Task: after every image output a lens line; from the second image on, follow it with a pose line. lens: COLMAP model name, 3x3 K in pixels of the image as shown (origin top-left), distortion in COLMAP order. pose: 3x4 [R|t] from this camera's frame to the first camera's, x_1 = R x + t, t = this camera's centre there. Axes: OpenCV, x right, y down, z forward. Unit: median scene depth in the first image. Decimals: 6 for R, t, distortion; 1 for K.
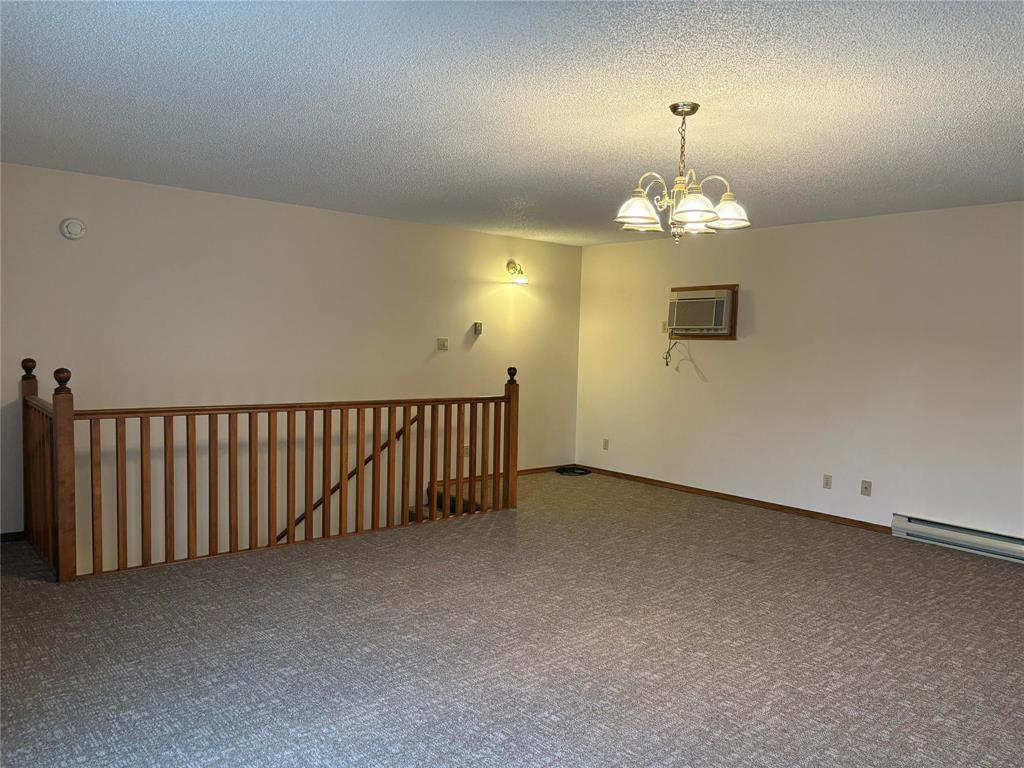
lens RADIAL K [[770.6, 0, 519.2], [0, 770.6, 386.6], [0, 0, 1]] dist [0.028350, 0.001600]
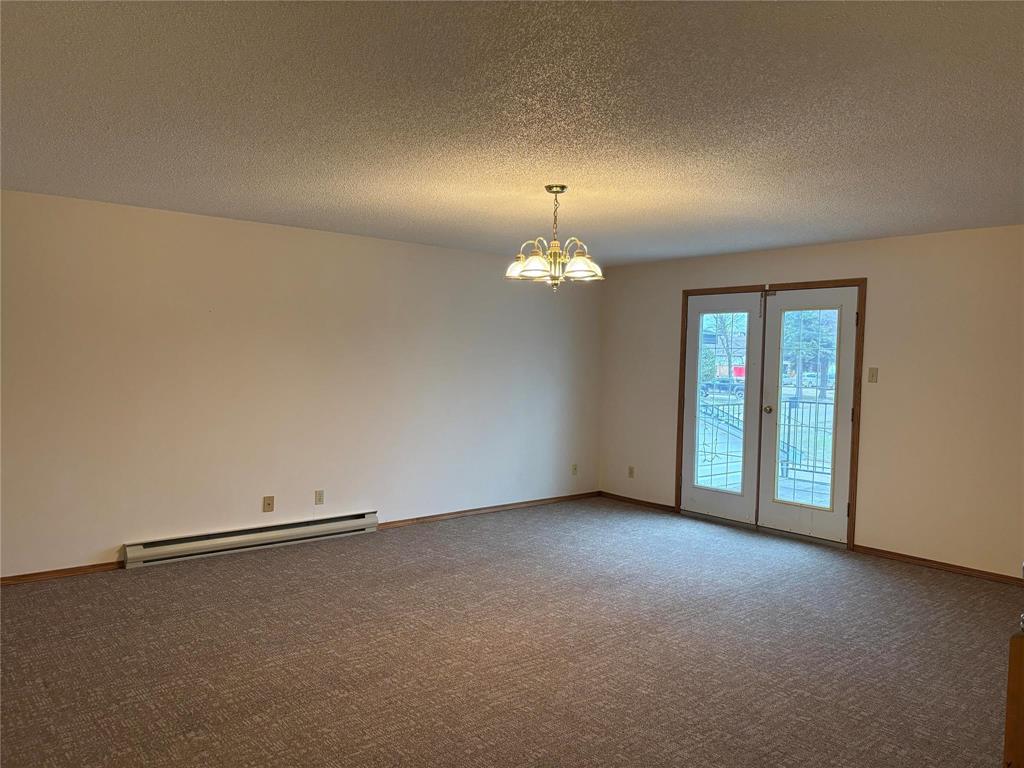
lens RADIAL K [[770.6, 0, 516.1], [0, 770.6, 386.1], [0, 0, 1]] dist [0.029901, -0.009361]
pose [[-0.998697, -0.050176, 0.009324, 0.146951], [-0.048905, 0.993138, 0.106235, -0.094671], [-0.014590, 0.105641, -0.994297, 1.359266]]
